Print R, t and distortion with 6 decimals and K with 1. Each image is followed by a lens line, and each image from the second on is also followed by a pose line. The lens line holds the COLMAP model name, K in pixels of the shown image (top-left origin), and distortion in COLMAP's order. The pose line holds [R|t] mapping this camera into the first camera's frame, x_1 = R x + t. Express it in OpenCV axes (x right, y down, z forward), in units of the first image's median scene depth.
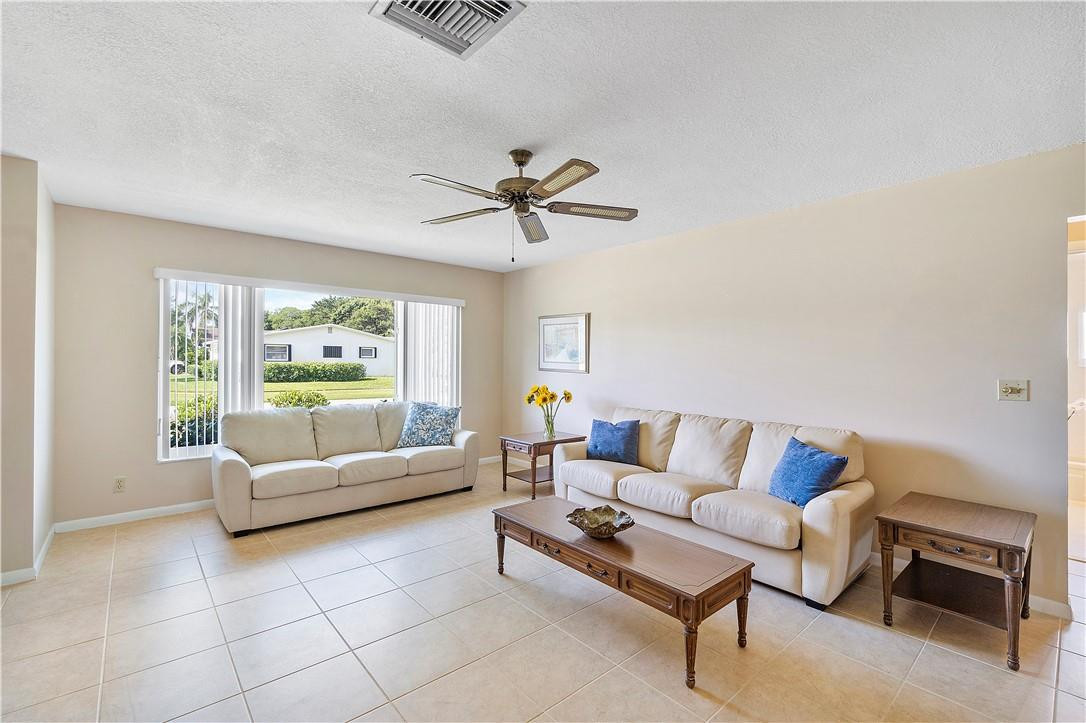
lens RADIAL K [[473.1, 0, 538.4], [0, 473.1, 354.8], [0, 0, 1]] dist [-0.000337, -0.000220]
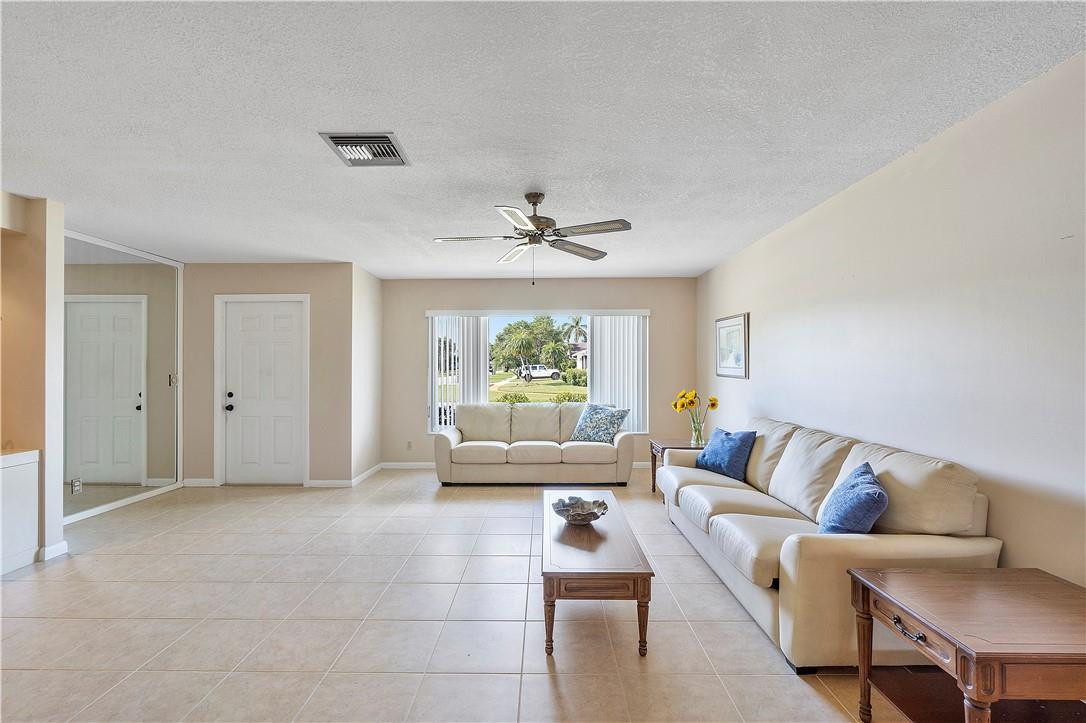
lens RADIAL K [[468.0, 0, 533.2], [0, 468.0, 359.5], [0, 0, 1]] dist [-0.001625, -0.000183]
pose [[0.746669, -0.022170, -0.664827, 0.487011], [0.018402, 0.999750, -0.012671, 0.006192], [0.664942, -0.002773, 0.746890, 0.067406]]
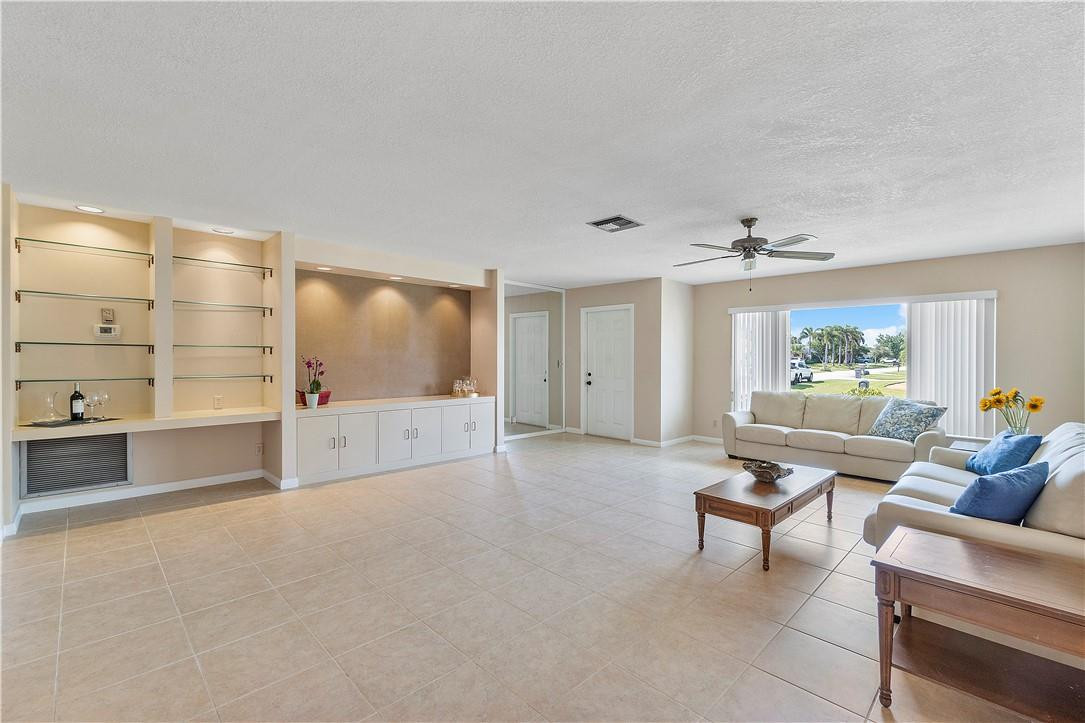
lens RADIAL K [[474.9, 0, 545.0], [0, 474.9, 357.5], [0, 0, 1]] dist [0.000853, 0.000198]
pose [[0.067022, -0.006986, -0.997727, 0.932213], [0.003882, 0.999970, -0.006741, 0.014412], [0.997744, -0.003421, 0.067047, 0.160784]]
